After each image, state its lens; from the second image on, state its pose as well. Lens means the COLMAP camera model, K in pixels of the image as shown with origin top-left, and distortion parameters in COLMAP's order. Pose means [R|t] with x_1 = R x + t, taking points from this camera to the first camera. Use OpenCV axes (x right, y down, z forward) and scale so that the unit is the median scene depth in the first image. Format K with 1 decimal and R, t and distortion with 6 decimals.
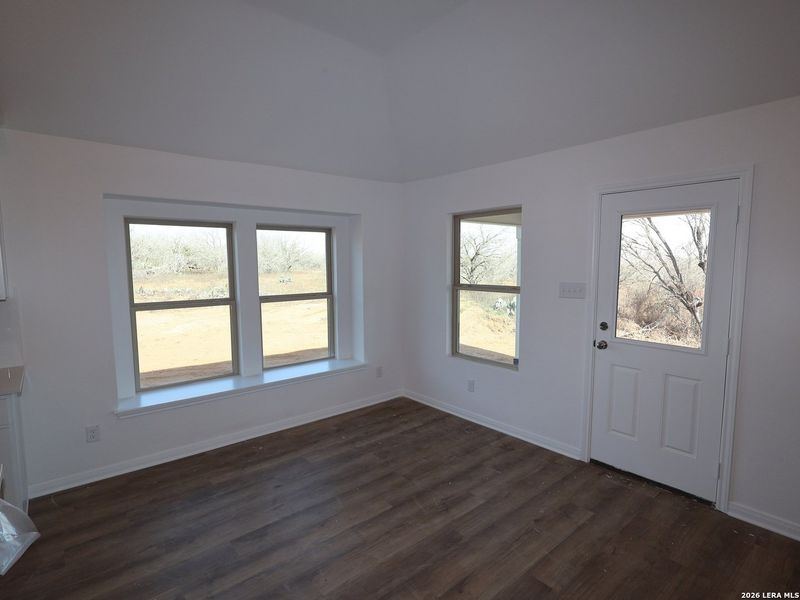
lens RADIAL K [[415.3, 0, 398.3], [0, 415.3, 299.6], [0, 0, 1]] dist [0.000445, -0.000040]
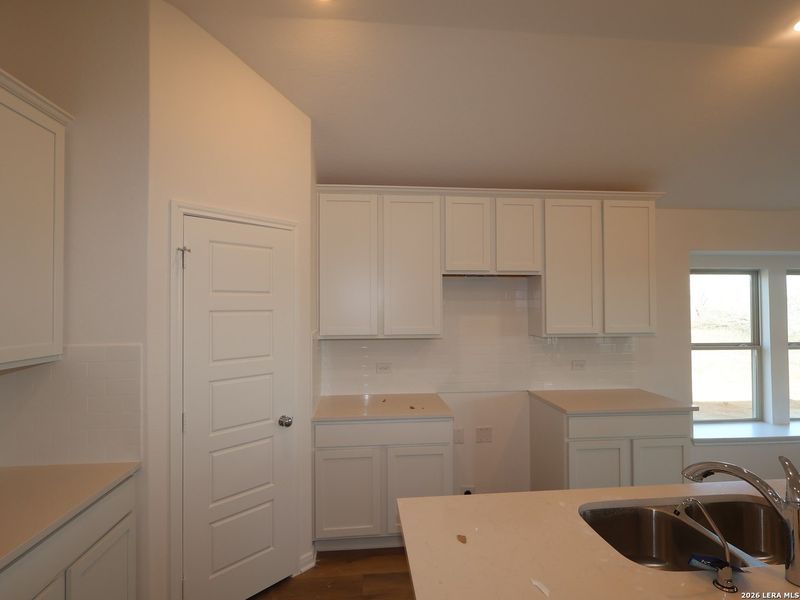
lens RADIAL K [[415.3, 0, 399.2], [0, 415.3, 298.7], [0, 0, 1]] dist [0.000445, -0.000040]
pose [[0.774179, 0.001432, -0.632965, -0.218403], [-0.069022, 0.994225, -0.082171, 0.015677], [0.629192, 0.107304, 0.769807, -0.170291]]
